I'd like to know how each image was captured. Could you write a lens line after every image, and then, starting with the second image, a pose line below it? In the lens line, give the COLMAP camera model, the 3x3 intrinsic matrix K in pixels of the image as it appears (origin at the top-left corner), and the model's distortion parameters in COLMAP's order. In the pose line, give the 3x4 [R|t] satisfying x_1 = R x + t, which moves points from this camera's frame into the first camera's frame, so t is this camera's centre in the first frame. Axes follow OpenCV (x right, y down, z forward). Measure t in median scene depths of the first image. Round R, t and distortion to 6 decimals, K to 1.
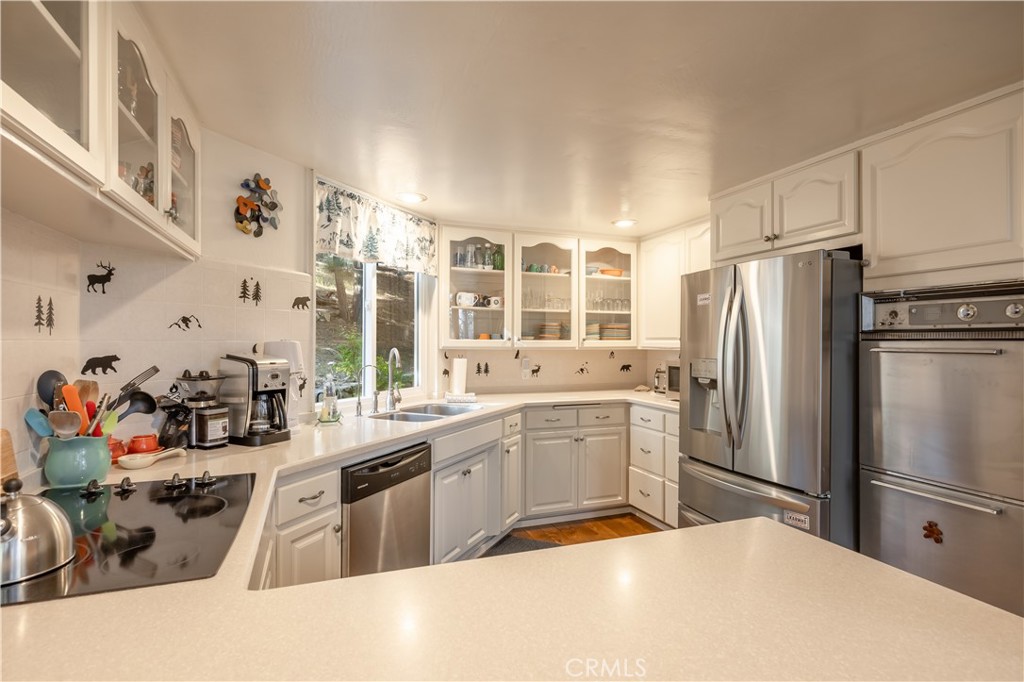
lens RADIAL K [[530.0, 0, 526.5], [0, 530.0, 344.1], [0, 0, 1]] dist [-0.017486, 0.000386]
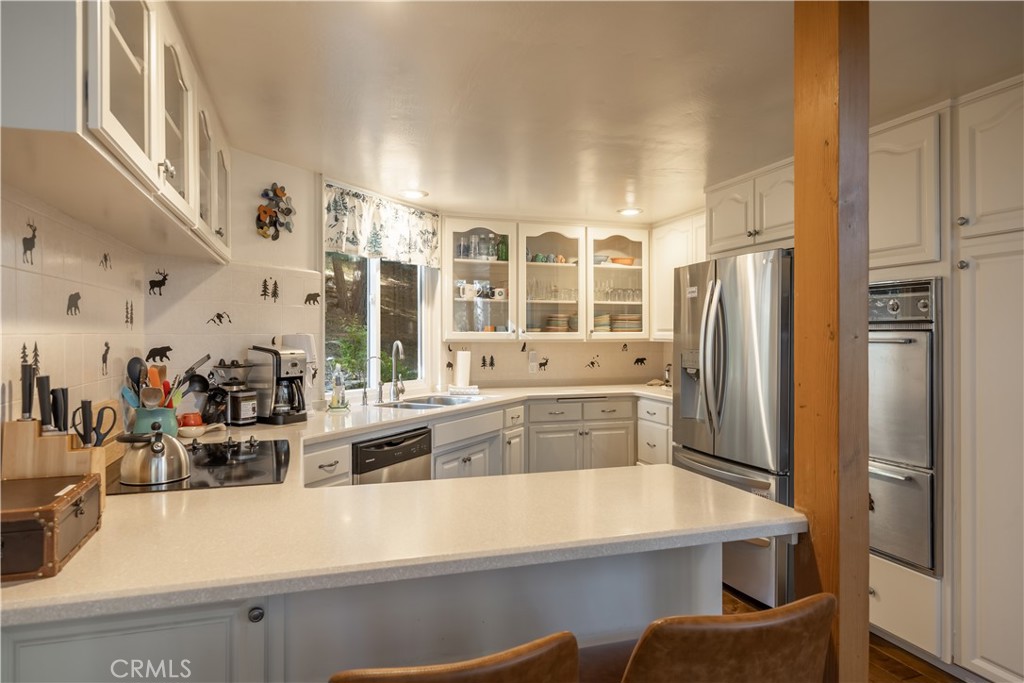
lens RADIAL K [[639.8, 0, 513.2], [0, 639.8, 341.3], [0, 0, 1]] dist [-0.024347, 0.012697]
pose [[0.997617, -0.002947, -0.068926, 0.072350], [0.003407, 0.999973, 0.006563, 0.001819], [0.068905, -0.006782, 0.997600, -0.270903]]
